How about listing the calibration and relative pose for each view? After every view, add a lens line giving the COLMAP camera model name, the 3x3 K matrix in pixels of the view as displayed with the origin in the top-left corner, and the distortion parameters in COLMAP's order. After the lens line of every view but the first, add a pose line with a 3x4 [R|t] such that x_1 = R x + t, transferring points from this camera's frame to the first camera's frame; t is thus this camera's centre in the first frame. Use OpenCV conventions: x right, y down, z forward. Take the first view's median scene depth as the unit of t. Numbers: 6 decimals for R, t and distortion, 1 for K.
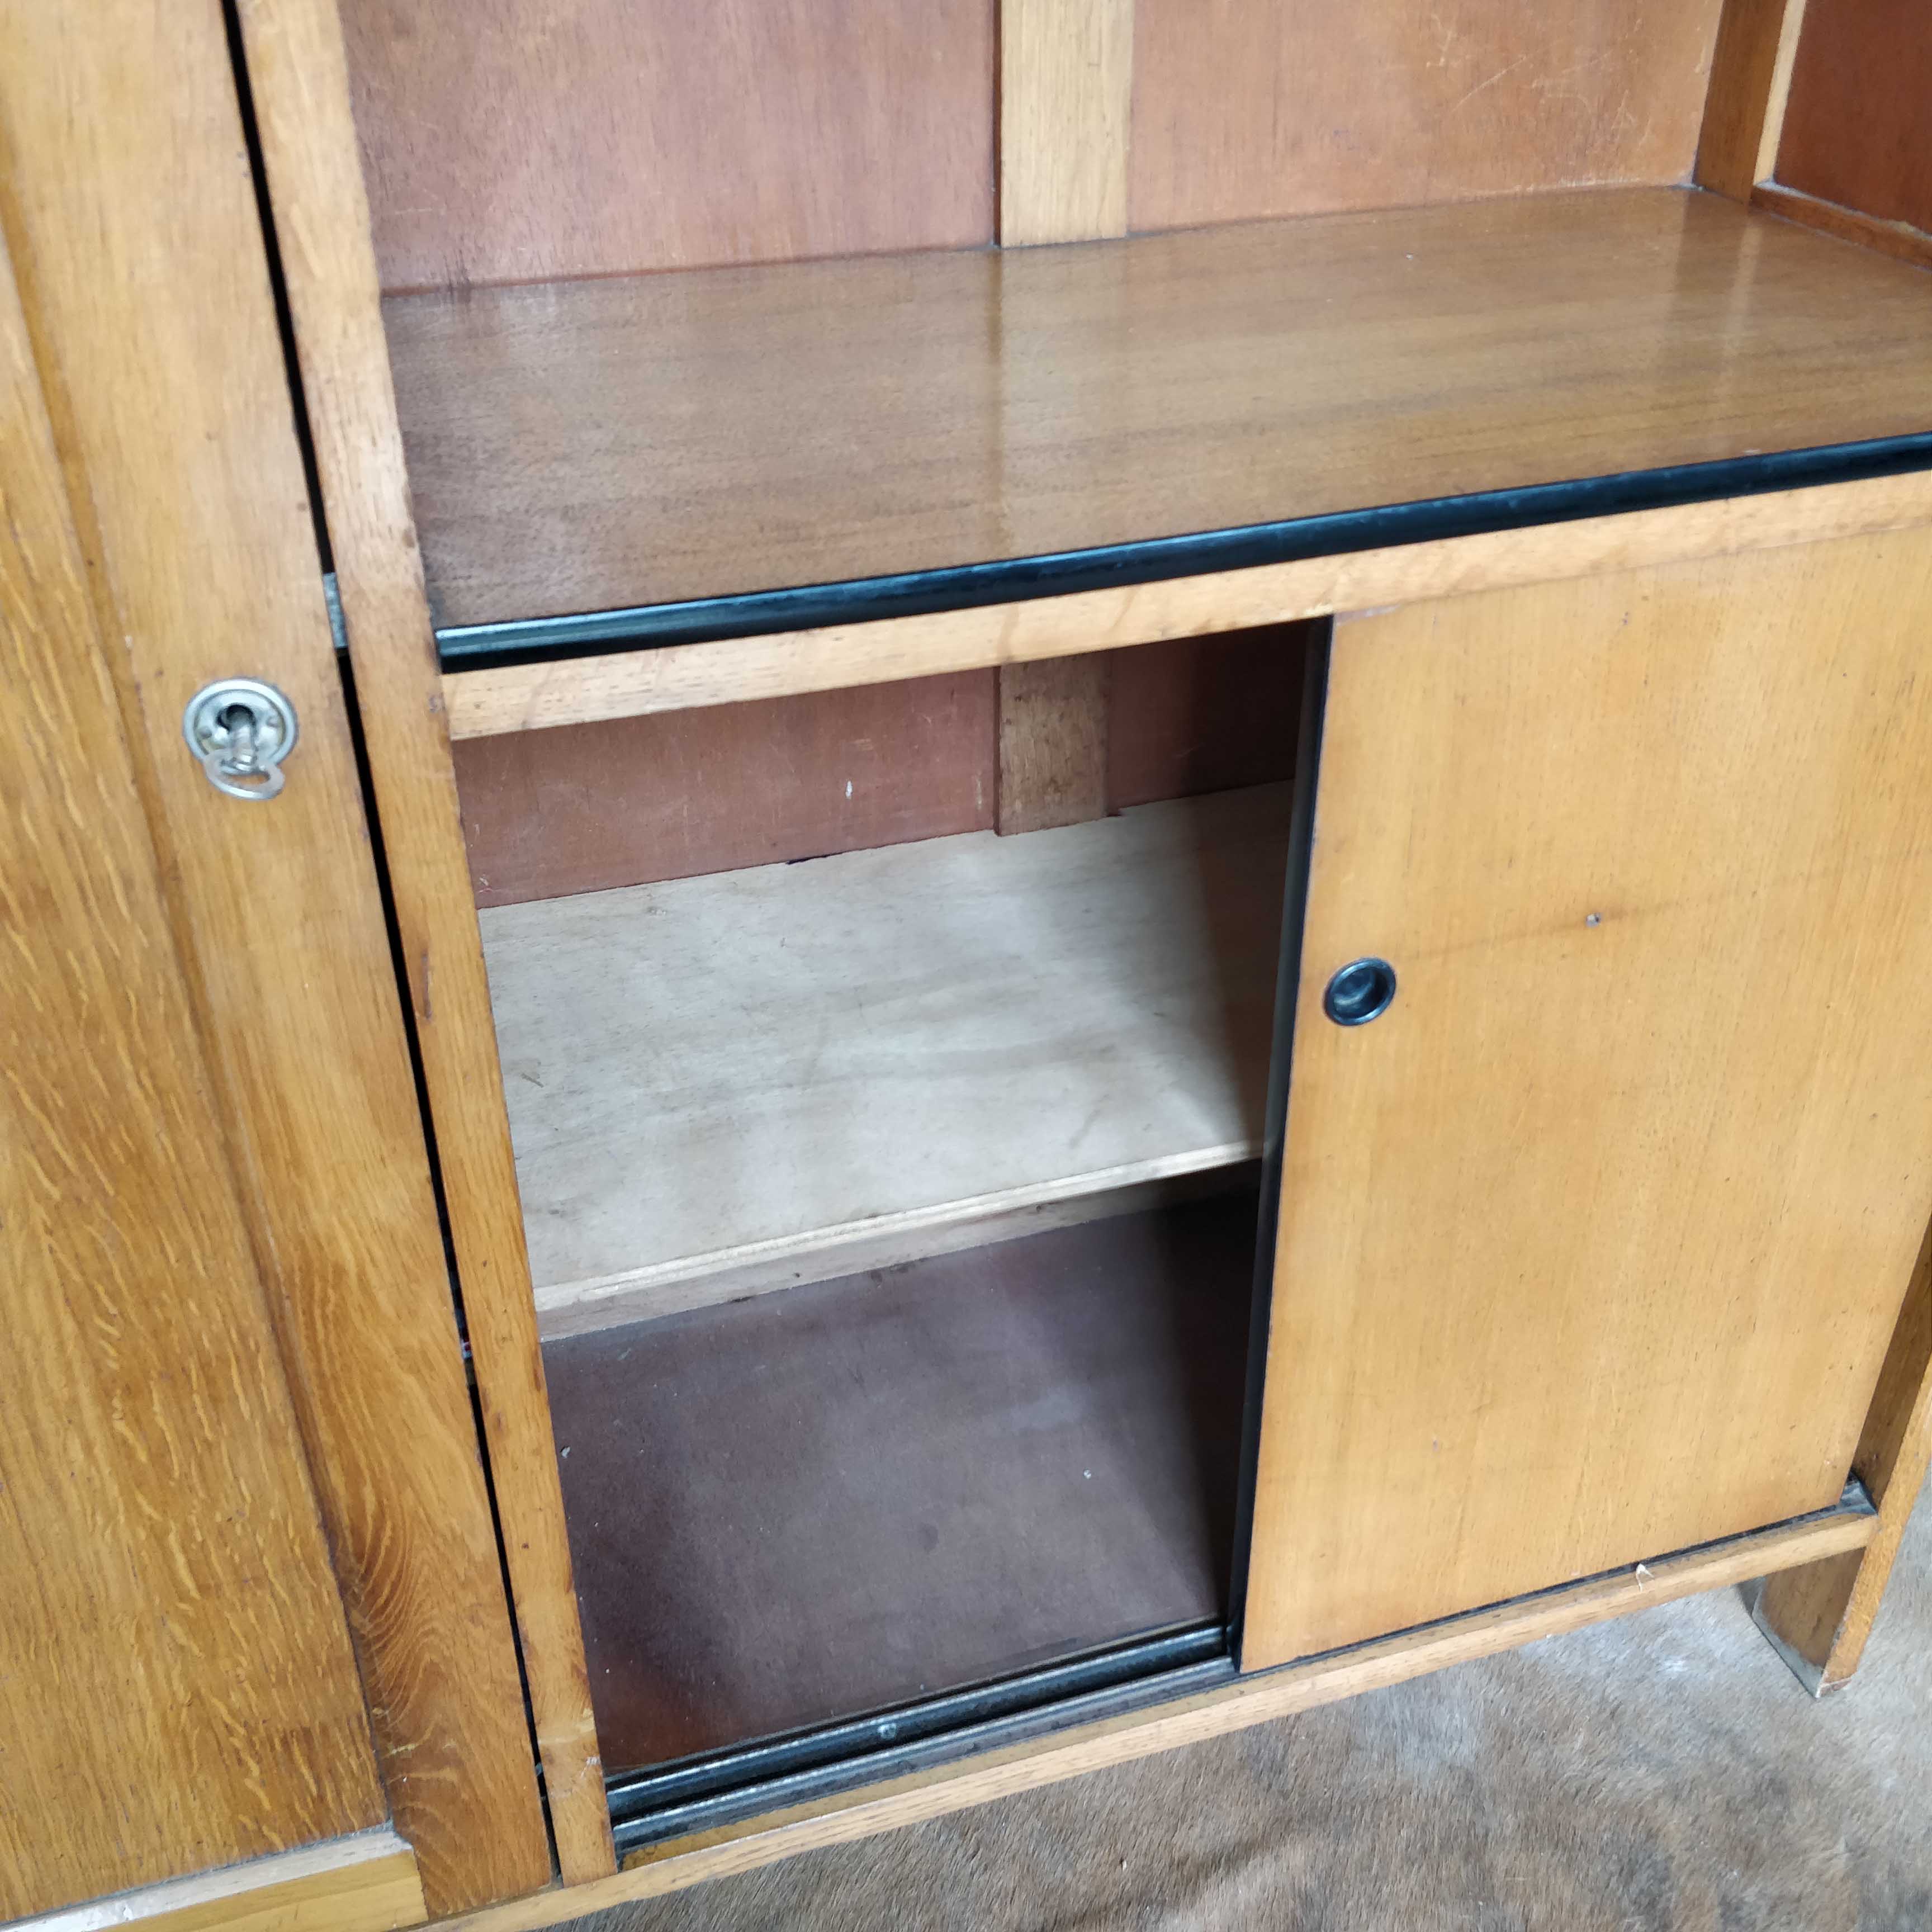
lens RADIAL K [[2090.5, 0, 966.0], [0, 2090.5, 966.0], [0, 0, 1]] dist [0.084444, -0.146352]
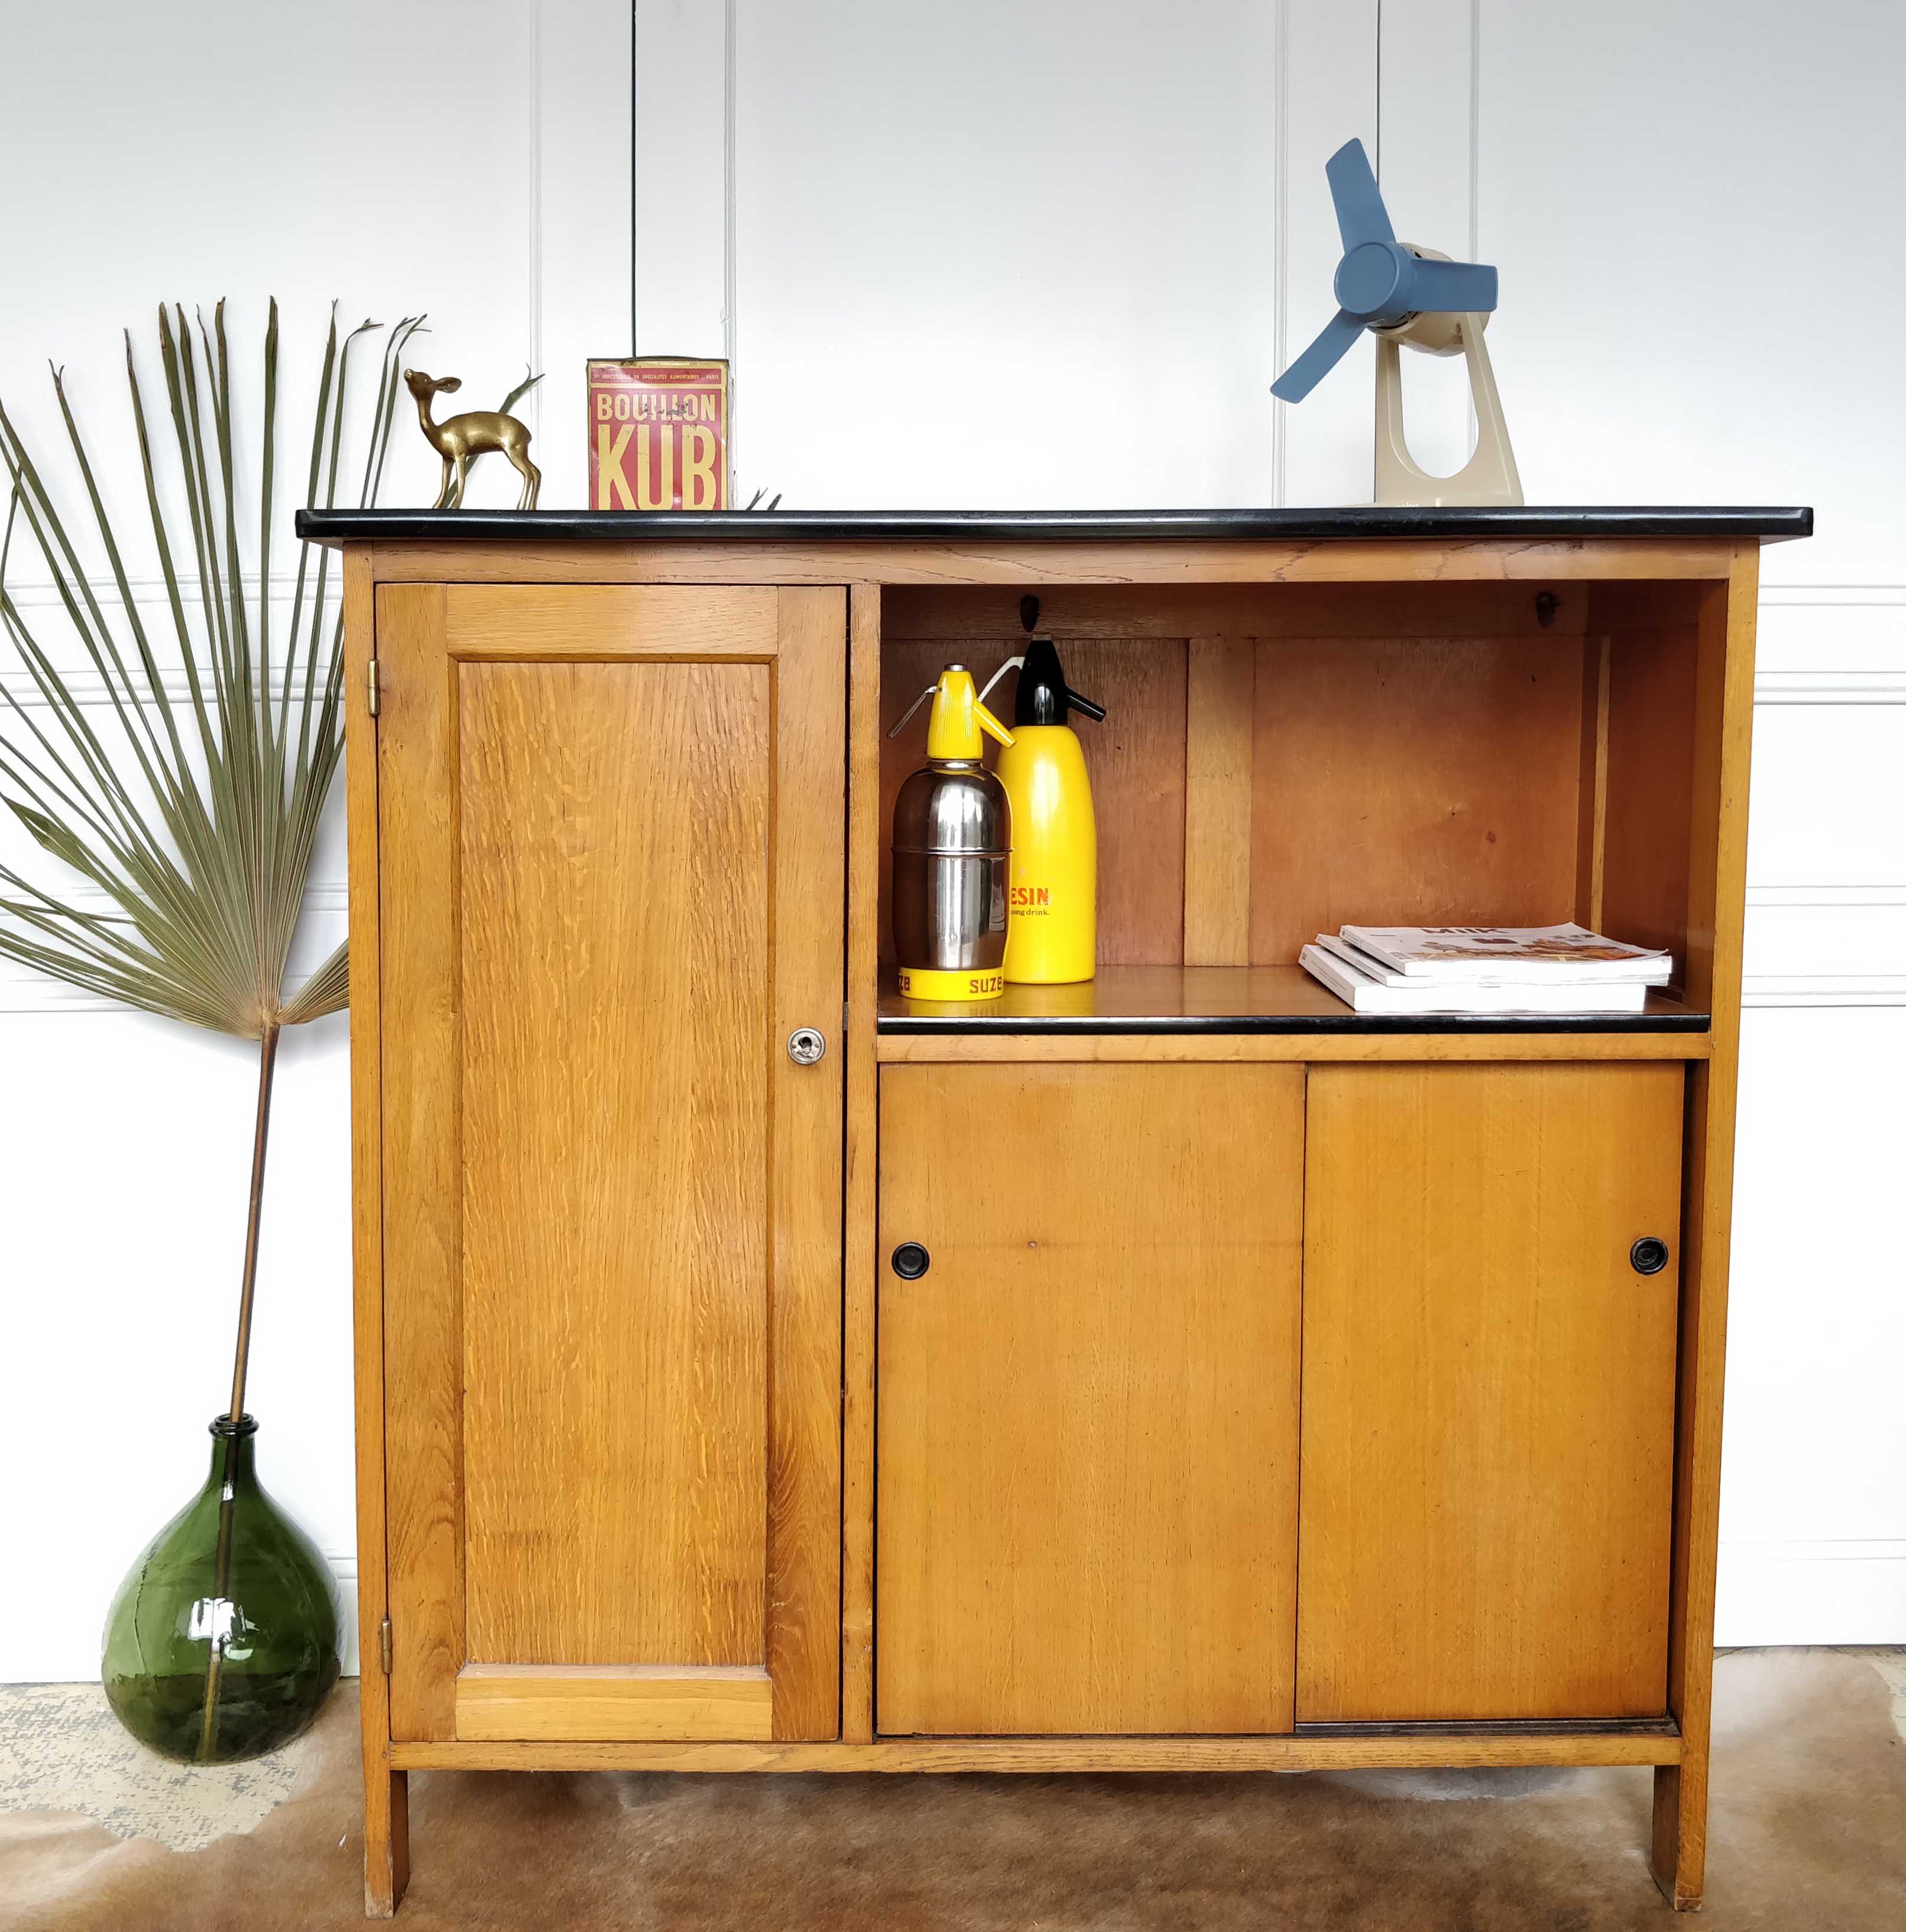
lens RADIAL K [[2090.5, 0, 924.8], [0, 2090.5, 883.4], [0, 0, 1]] dist [0.084444, -0.146352]
pose [[0.956883, 0.036187, -0.288209, 0.445682], [-0.167620, 0.879129, -0.446135, 0.679983], [0.237229, 0.475209, 0.847289, -1.052021]]
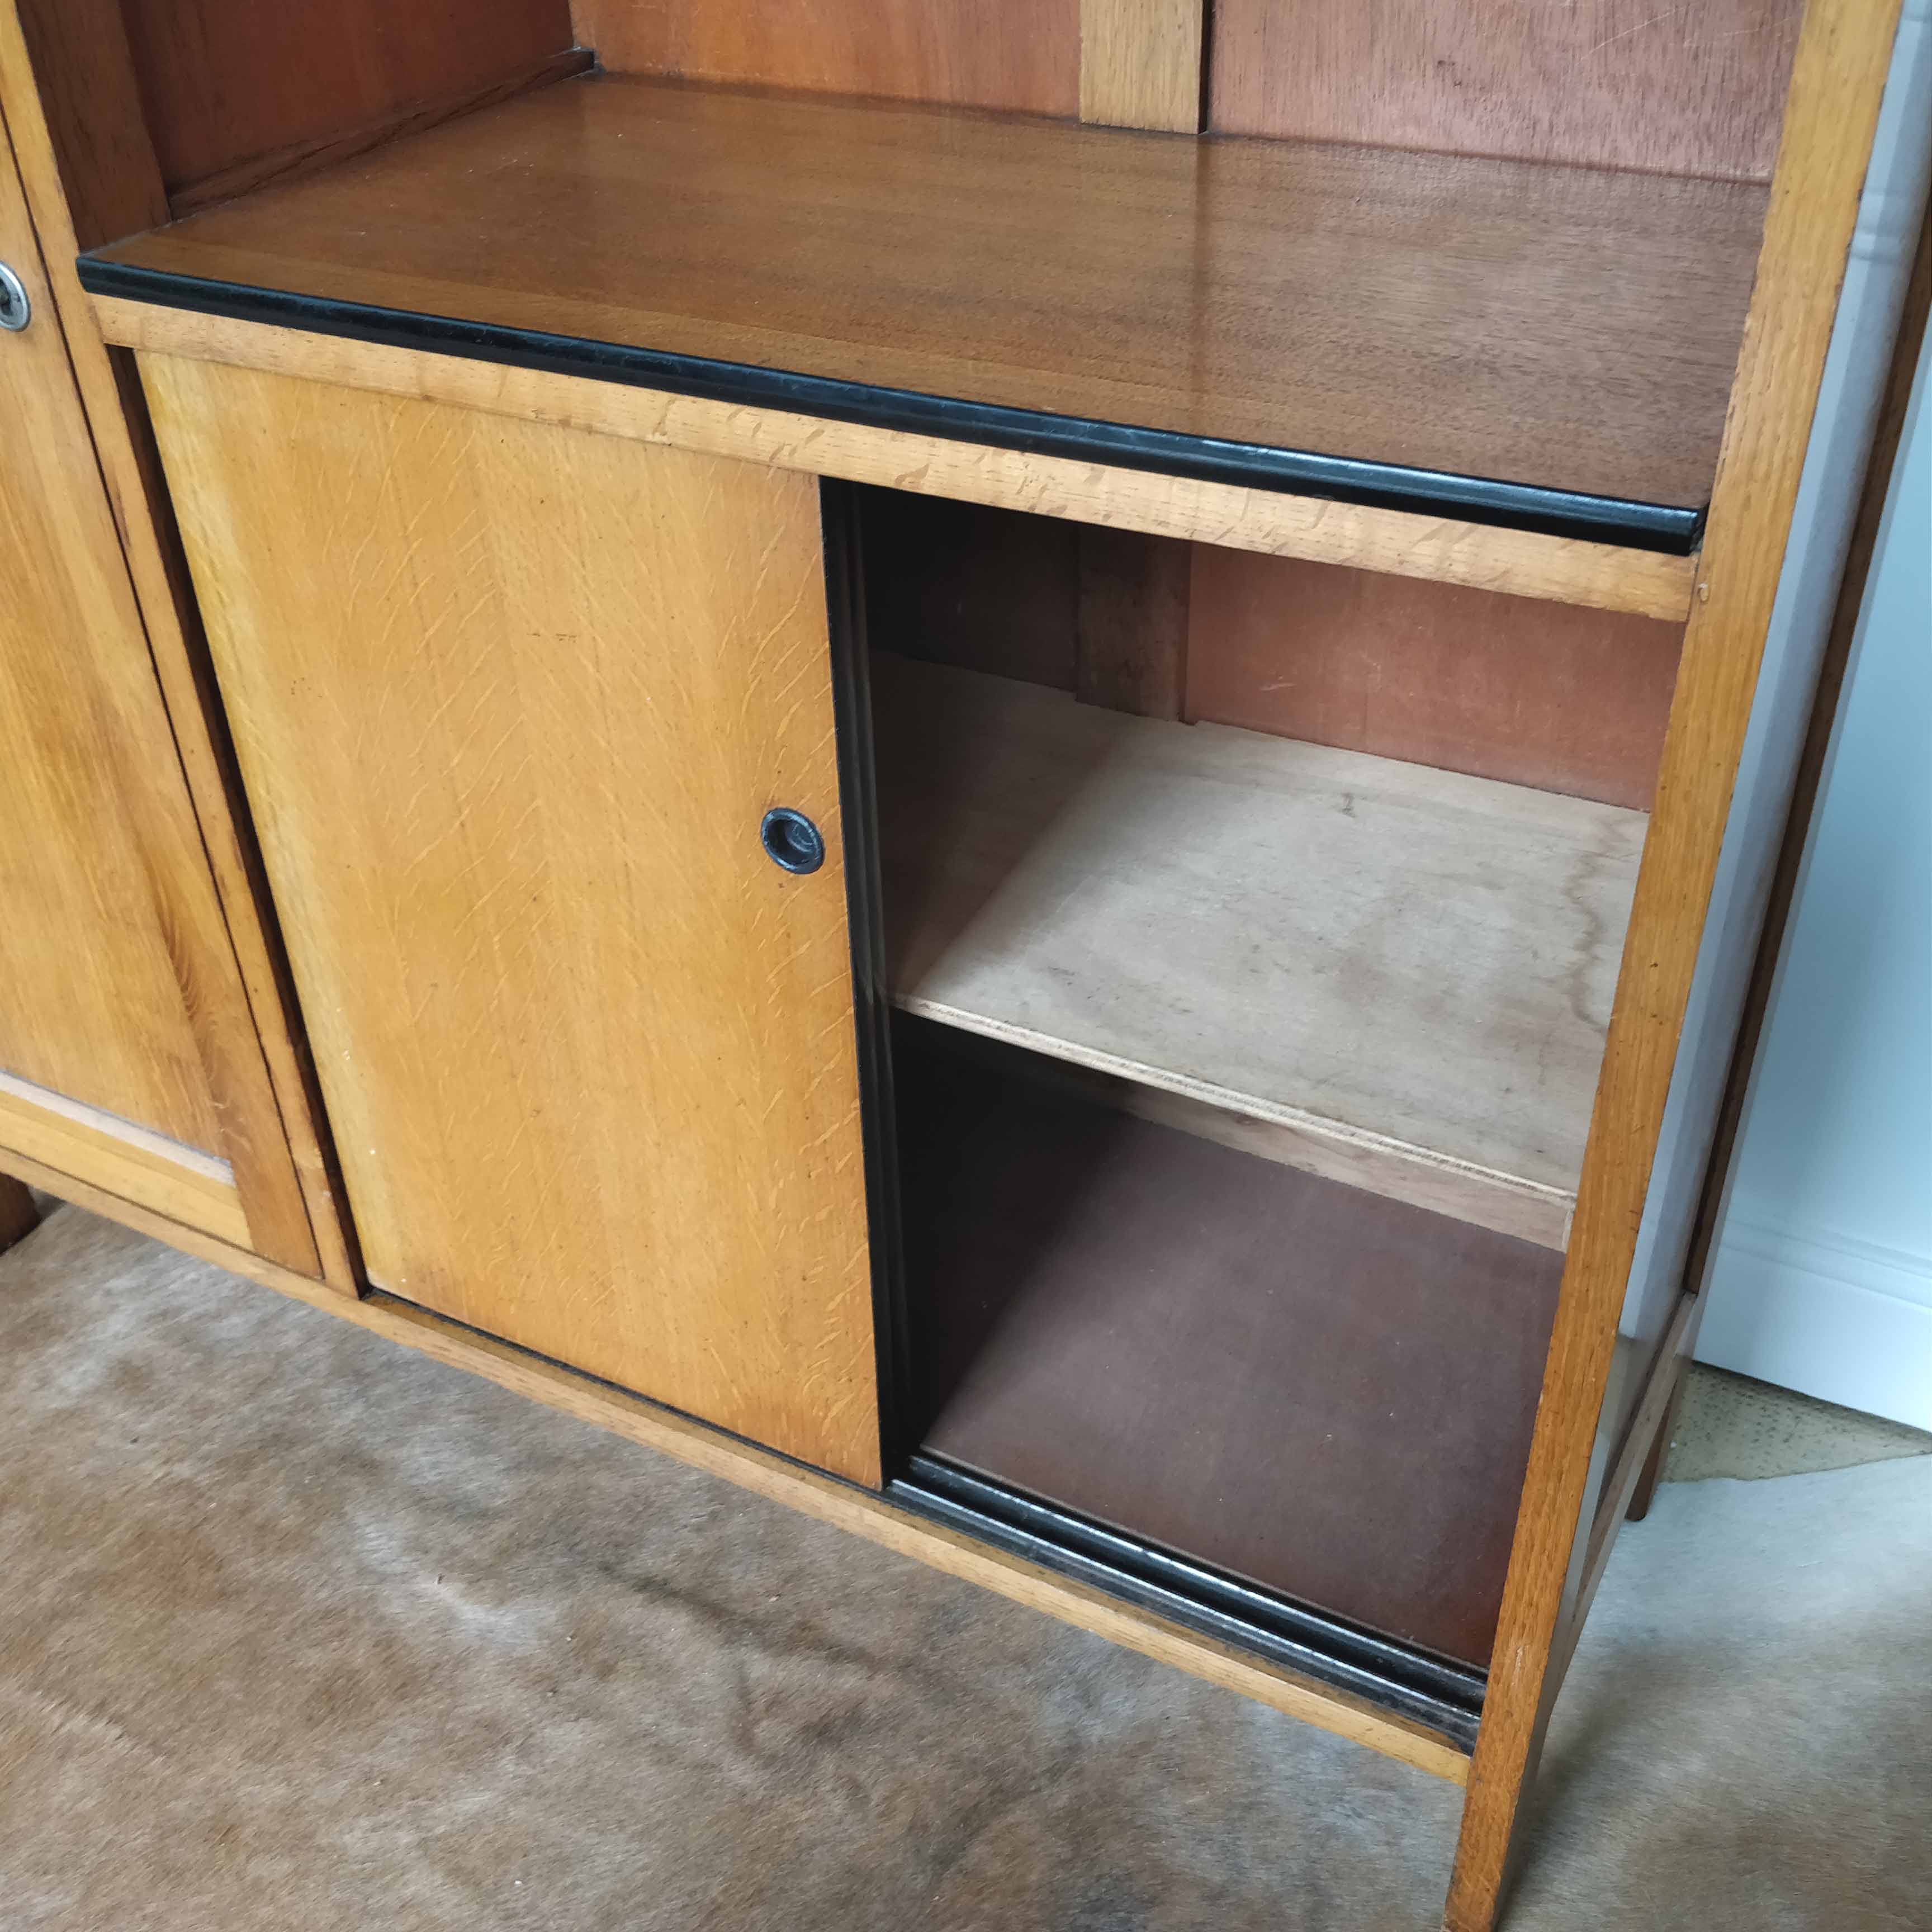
lens RADIAL K [[2090.5, 0, 966.0], [0, 2090.5, 966.0], [0, 0, 1]] dist [0.084444, -0.146352]
pose [[0.690999, 0.401481, -0.601110, 0.930217], [-0.374166, 0.910162, 0.177778, -0.153403], [0.618482, 0.102070, 0.779142, 0.228271]]
